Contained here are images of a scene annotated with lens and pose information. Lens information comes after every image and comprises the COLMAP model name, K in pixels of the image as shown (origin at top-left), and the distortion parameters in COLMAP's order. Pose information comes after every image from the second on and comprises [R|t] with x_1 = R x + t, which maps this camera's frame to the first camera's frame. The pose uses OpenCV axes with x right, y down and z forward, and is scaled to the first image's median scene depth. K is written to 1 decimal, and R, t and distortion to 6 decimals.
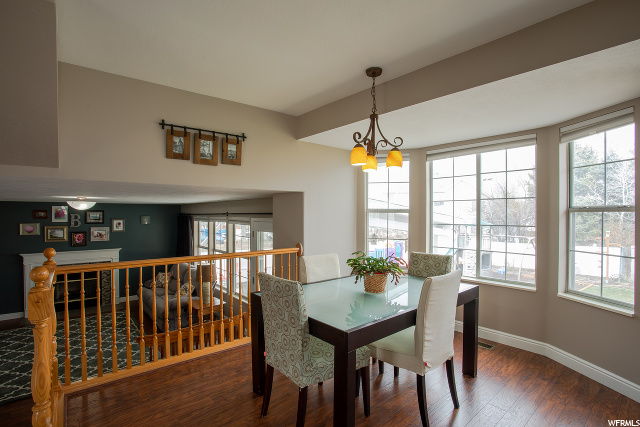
lens RADIAL K [[312.4, 0, 317.4], [0, 312.4, 215.3], [0, 0, 1]] dist [-0.083697, 0.036660]
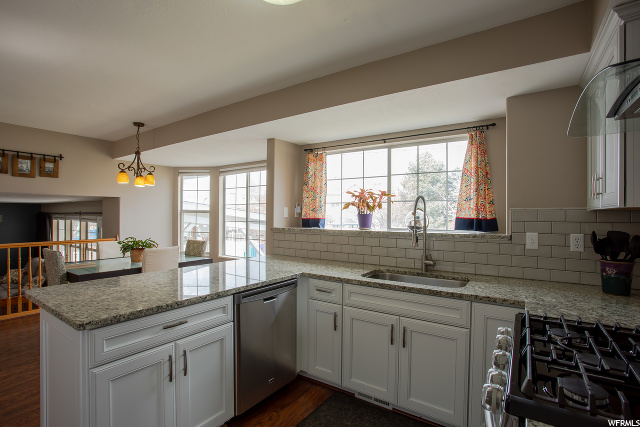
lens RADIAL K [[312.4, 0, 317.4], [0, 312.4, 215.3], [0, 0, 1]] dist [-0.083697, 0.036660]
pose [[0.962899, 0.004257, 0.269828, 0.428603], [-0.004051, 0.999991, -0.001321, 0.003243], [-0.269831, 0.000179, 0.962908, -0.504755]]
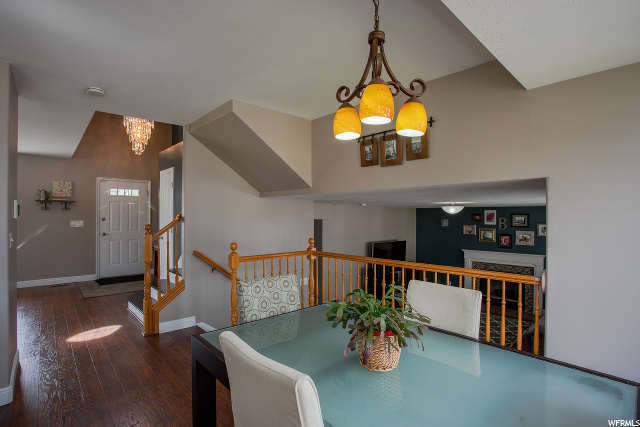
lens RADIAL K [[312.4, 0, 317.4], [0, 312.4, 215.3], [0, 0, 1]] dist [-0.083697, 0.036660]
pose [[0.038884, -0.001814, -0.999242, 0.456036], [-0.009174, 0.999956, -0.002172, -0.006138], [0.999202, 0.009251, 0.038866, 0.576461]]
